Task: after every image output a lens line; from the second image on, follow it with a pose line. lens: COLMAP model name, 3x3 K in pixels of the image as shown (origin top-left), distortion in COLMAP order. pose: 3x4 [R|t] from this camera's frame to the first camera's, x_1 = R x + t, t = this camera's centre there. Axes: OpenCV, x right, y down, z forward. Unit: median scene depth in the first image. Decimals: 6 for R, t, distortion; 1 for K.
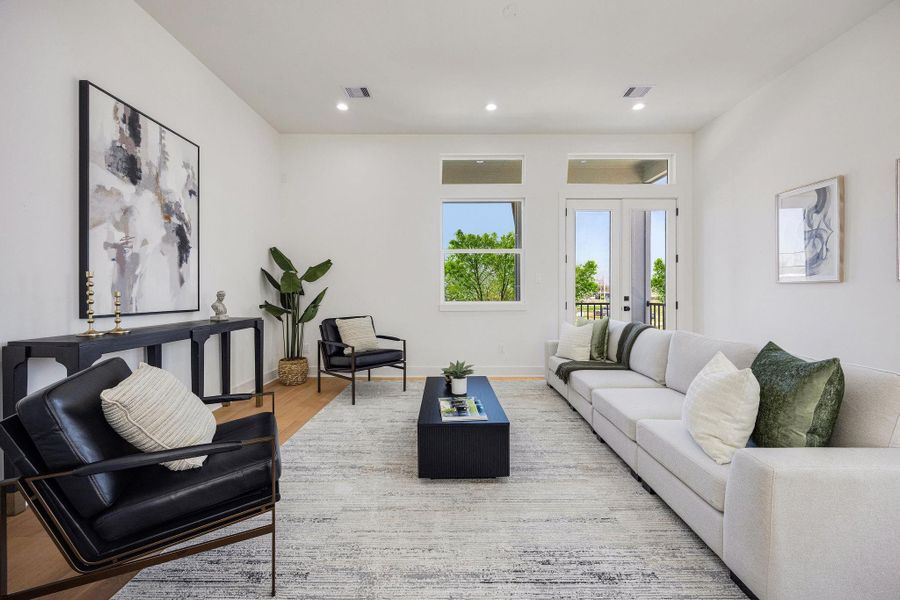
lens RADIAL K [[353.2, 0, 453.3], [0, 353.2, 292.5], [0, 0, 1]] dist [-0.001227, -0.000148]
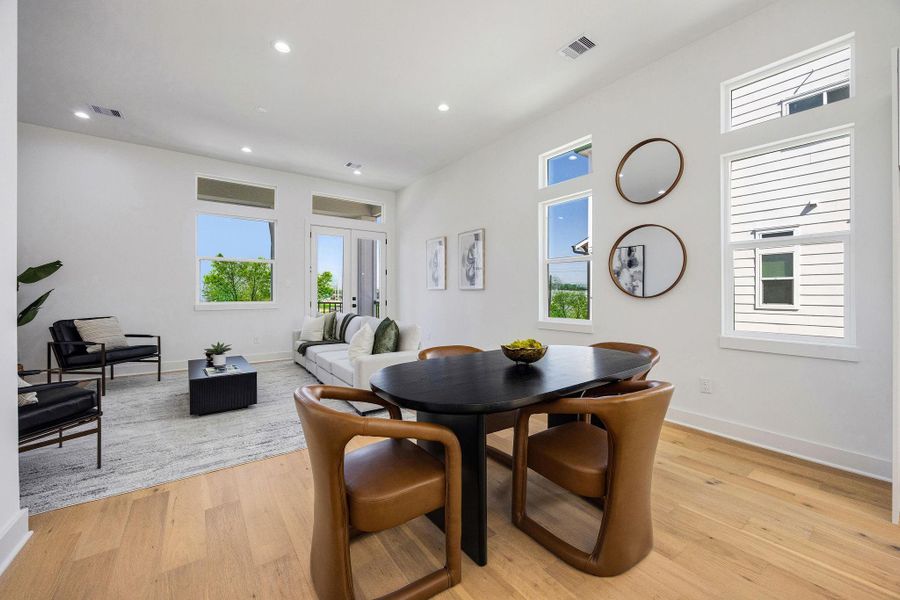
lens RADIAL K [[353.1, 0, 450.0], [0, 353.1, 300.0], [0, 0, 1]] dist [0.000401, 0.000165]
pose [[0.815362, -0.007357, 0.578904, -0.033235], [-0.003010, 0.999852, 0.016946, -0.004926], [-0.578943, -0.015560, 0.815220, -0.487100]]
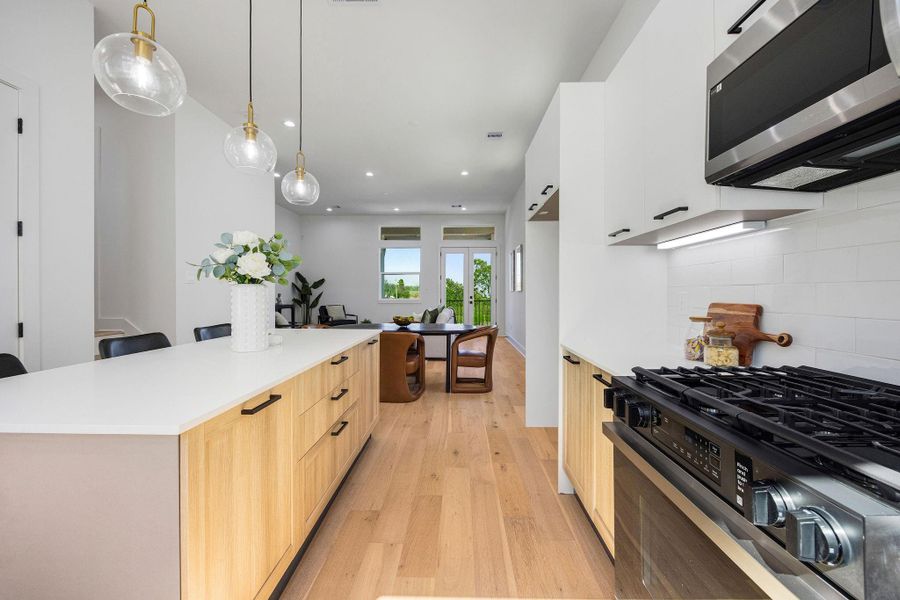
lens RADIAL K [[353.2, 0, 453.3], [0, 353.2, 292.5], [0, 0, 1]] dist [-0.001227, -0.000148]
pose [[0.999681, 0.001664, -0.025203, 0.524205], [-0.001796, 0.999985, -0.005209, 0.001927], [0.025194, 0.005252, 0.999669, -1.200045]]
